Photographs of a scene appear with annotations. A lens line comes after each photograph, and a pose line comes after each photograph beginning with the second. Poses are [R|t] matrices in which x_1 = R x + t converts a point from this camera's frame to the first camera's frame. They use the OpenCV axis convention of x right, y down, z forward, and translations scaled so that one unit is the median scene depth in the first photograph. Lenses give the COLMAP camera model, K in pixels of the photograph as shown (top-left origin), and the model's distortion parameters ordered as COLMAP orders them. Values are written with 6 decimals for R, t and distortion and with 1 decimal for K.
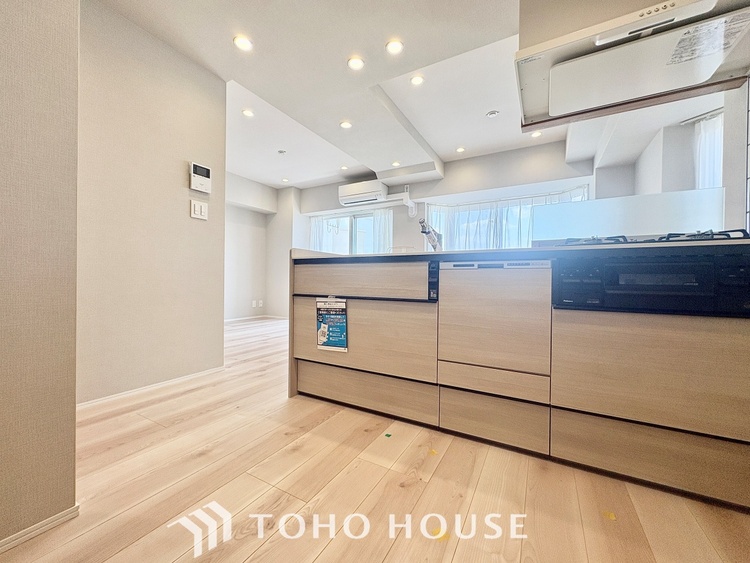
lens RADIAL K [[299.6, 0, 372.8], [0, 299.6, 282.7], [0, 0, 1]] dist [-0.000393, 0.000527]
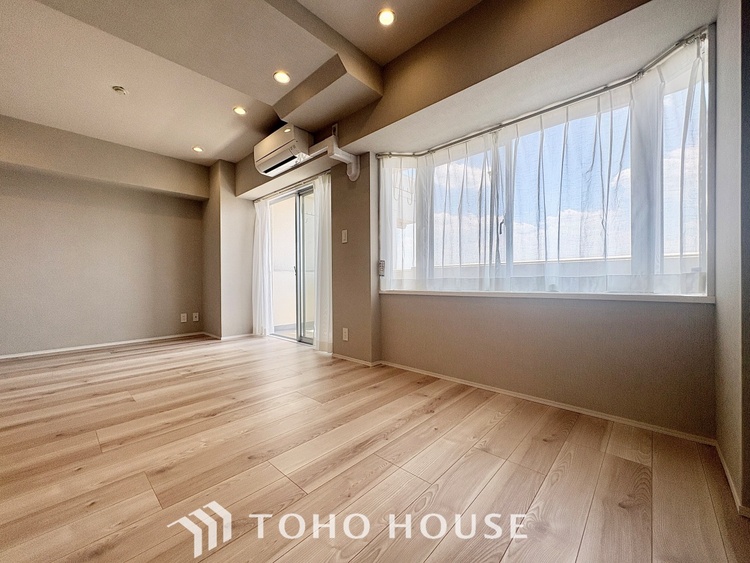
lens RADIAL K [[299.6, 0, 373.7], [0, 299.6, 281.6], [0, 0, 1]] dist [-0.000393, 0.000527]
pose [[0.972300, -0.018709, -0.232986, 0.489014], [0.017413, 0.999819, -0.007619, -0.016216], [0.233086, 0.003351, 0.972450, 0.675673]]
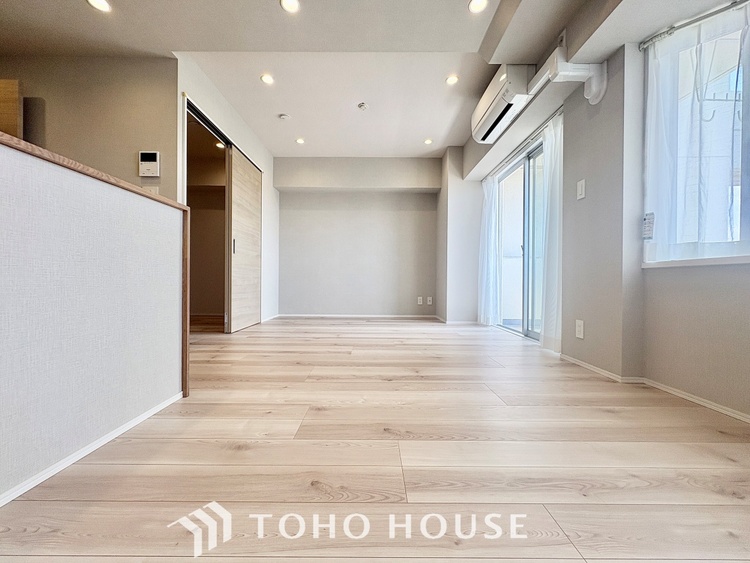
lens RADIAL K [[299.6, 0, 373.9], [0, 299.6, 281.5], [0, 0, 1]] dist [-0.000393, 0.000527]
pose [[0.493737, -0.005957, -0.869591, 0.533140], [-0.009123, 0.999886, -0.012029, 0.051151], [0.869564, 0.013872, 0.493626, 0.857676]]
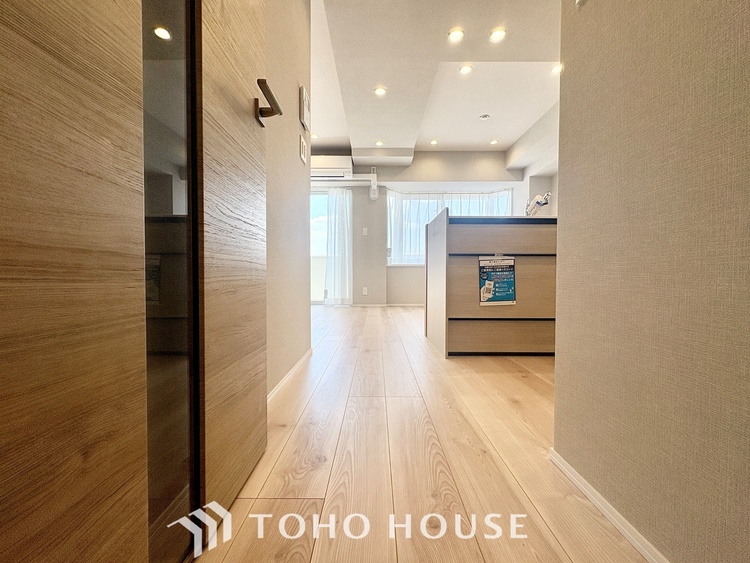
lens RADIAL K [[299.6, 0, 376.2], [0, 299.6, 283.1], [0, 0, 1]] dist [-0.000393, 0.000527]
pose [[0.874424, -0.021899, 0.484667, -0.576721], [0.010561, 0.999603, 0.026112, 0.063921], [-0.485047, -0.017715, 0.874309, 0.152353]]
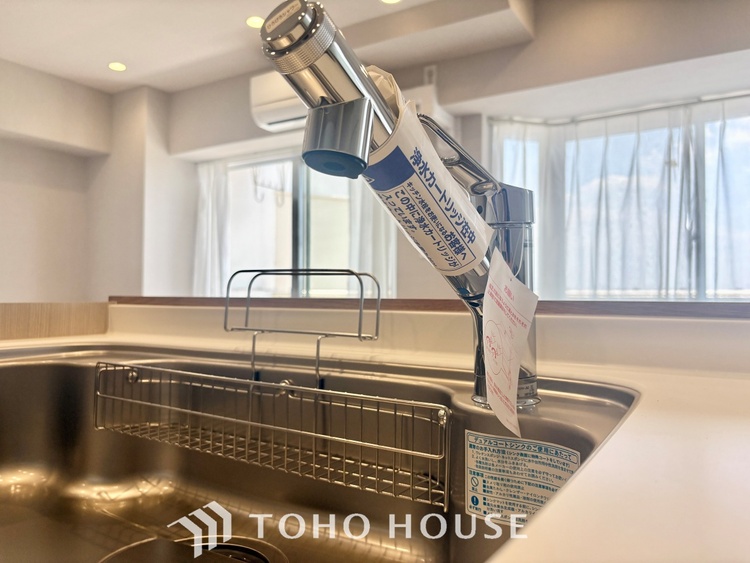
lens RADIAL K [[575.6, 0, 376.6], [0, 575.6, 285.6], [0, 0, 1]] dist [0.008921, -0.001820]
pose [[0.999352, -0.007027, -0.035311, 0.110307], [0.006216, 0.999715, -0.023046, -0.072887], [0.035463, 0.022811, 0.999111, 0.478548]]
